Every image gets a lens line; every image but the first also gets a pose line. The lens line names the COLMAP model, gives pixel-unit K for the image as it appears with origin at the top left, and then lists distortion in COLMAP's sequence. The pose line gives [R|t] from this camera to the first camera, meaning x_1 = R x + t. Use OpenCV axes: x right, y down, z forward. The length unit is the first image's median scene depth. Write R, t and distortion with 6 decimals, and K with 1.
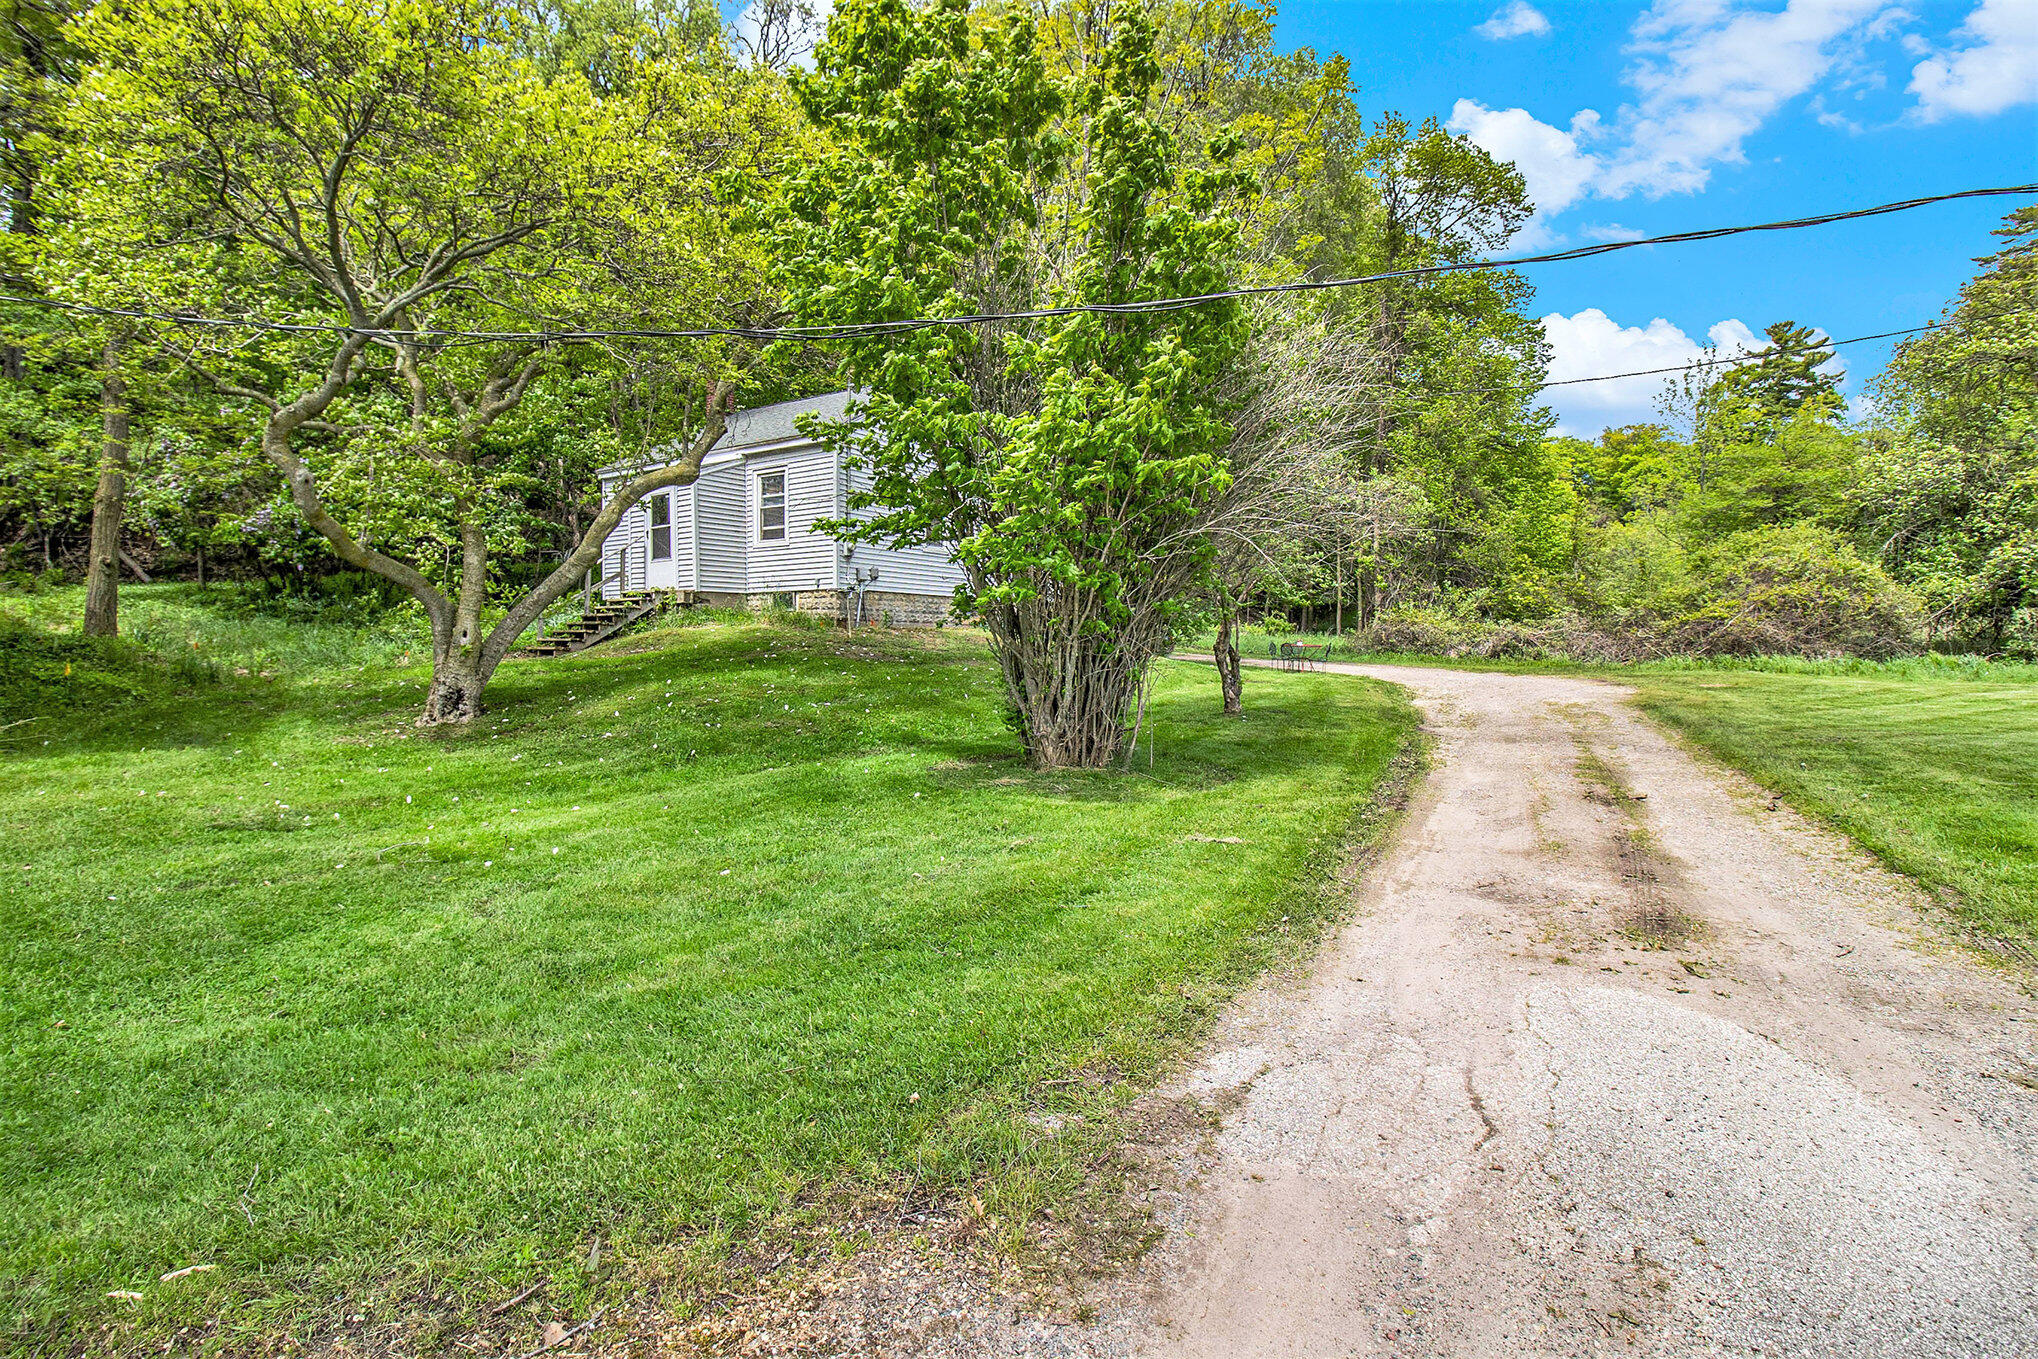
lens RADIAL K [[978.5, 0, 1025.4], [0, 978.5, 684.5], [0, 0, 1]] dist [-0.000989, -0.000254]
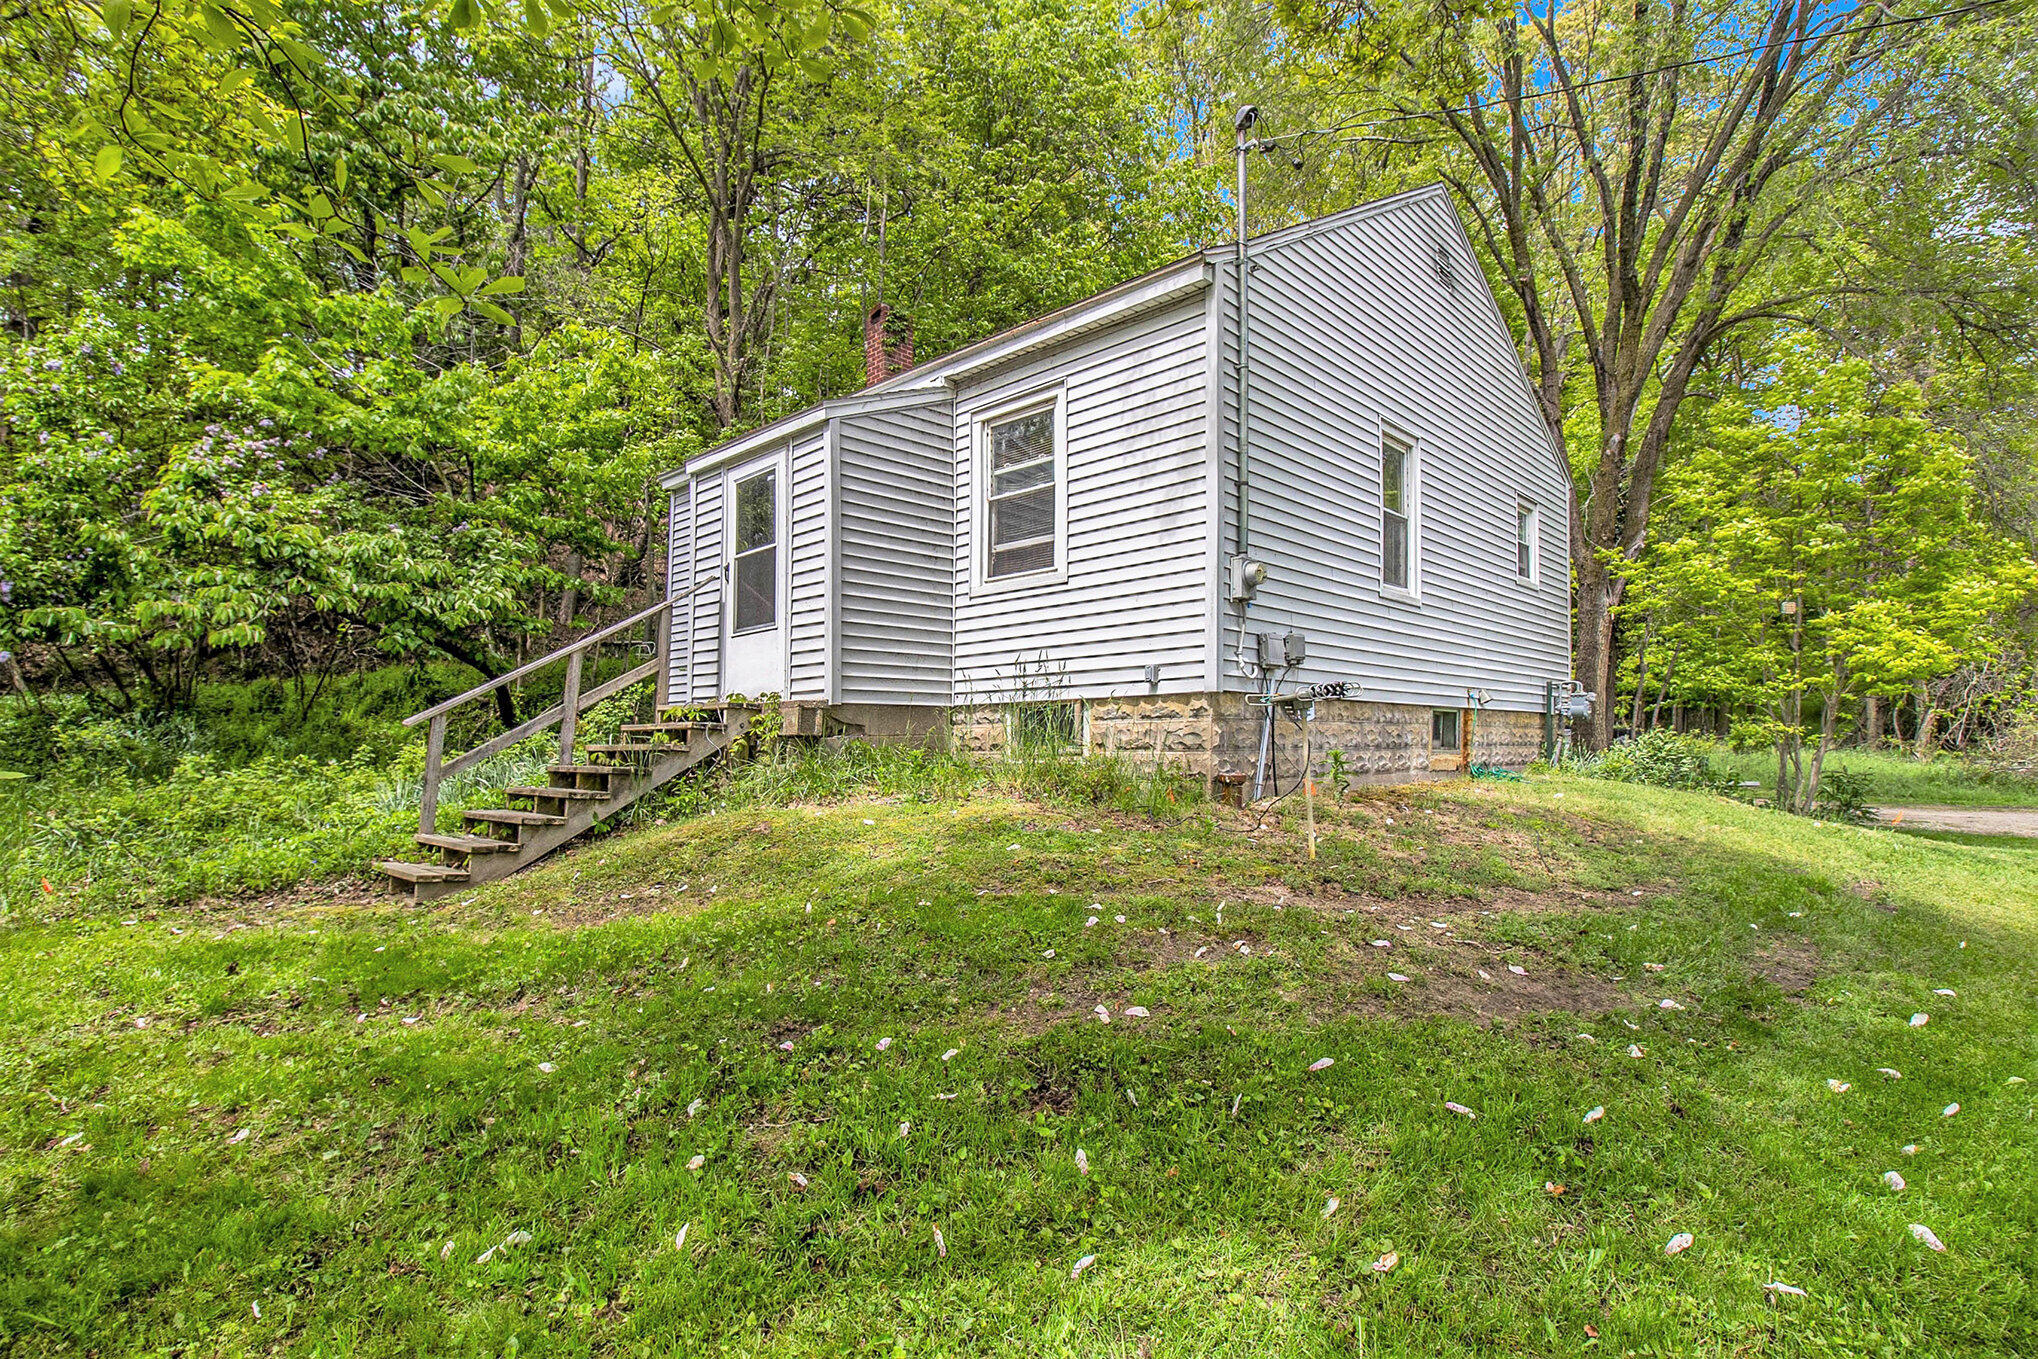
lens RADIAL K [[978.5, 0, 1018.7], [0, 978.5, 679.9], [0, 0, 1]] dist [-0.000989, -0.000254]
pose [[0.987572, -0.015582, -0.156395, -0.202716], [-0.002616, 0.993306, -0.115485, -0.060349], [0.157147, 0.114459, 0.980920, 0.631432]]
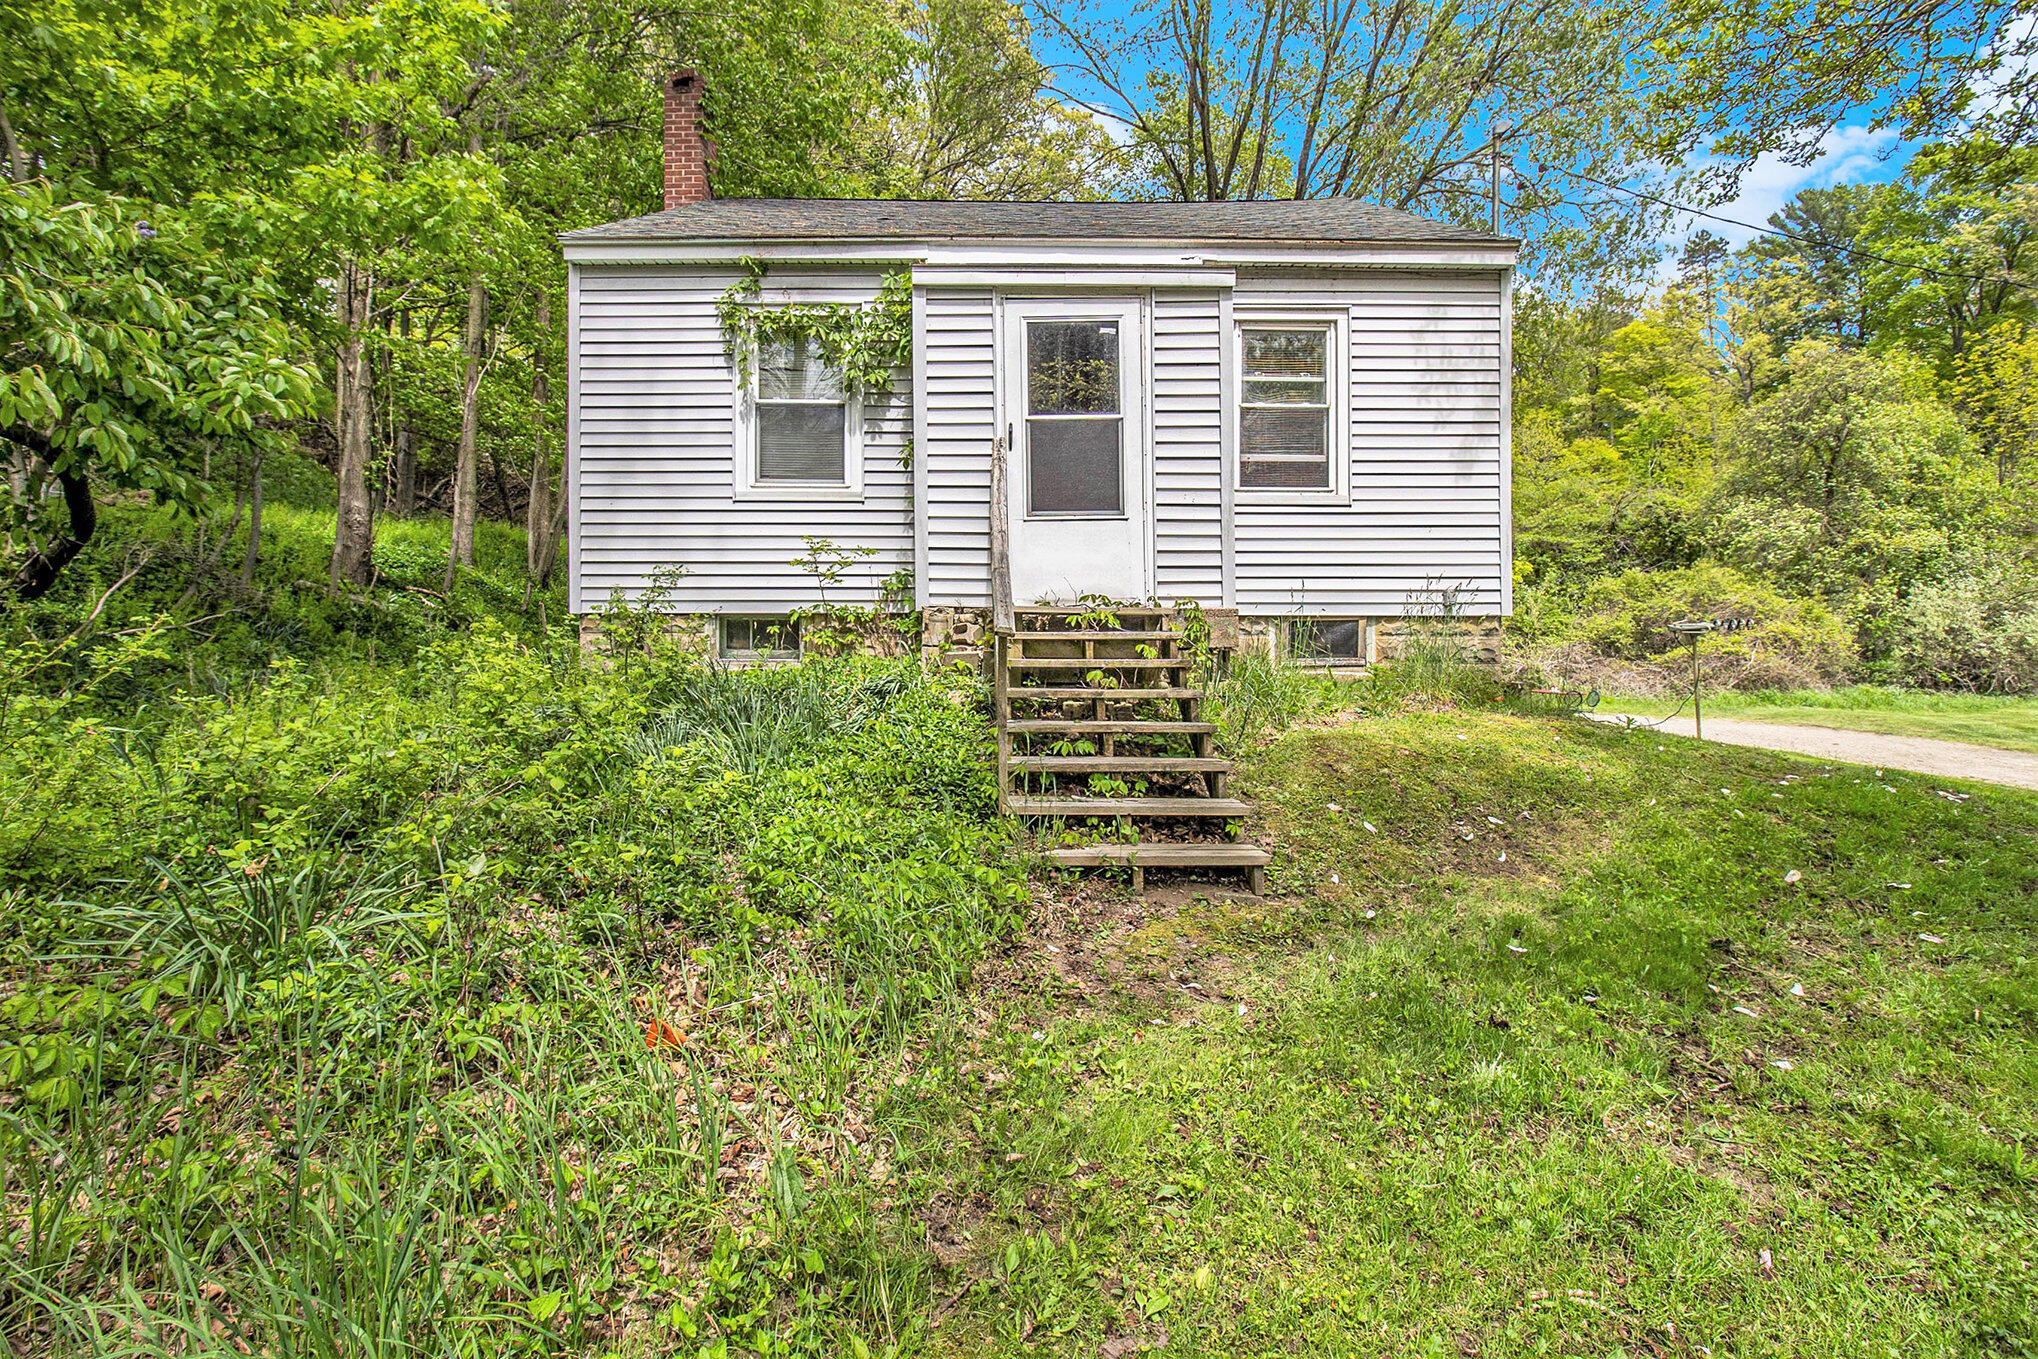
lens RADIAL K [[978.5, 0, 1019.3], [0, 978.5, 670.4], [0, 0, 1]] dist [-0.000989, -0.000254]
pose [[0.811337, -0.011516, 0.584465, -0.601055], [0.024531, 0.999596, -0.014357, -0.071650], [-0.584063, 0.025986, 0.811292, 0.760307]]
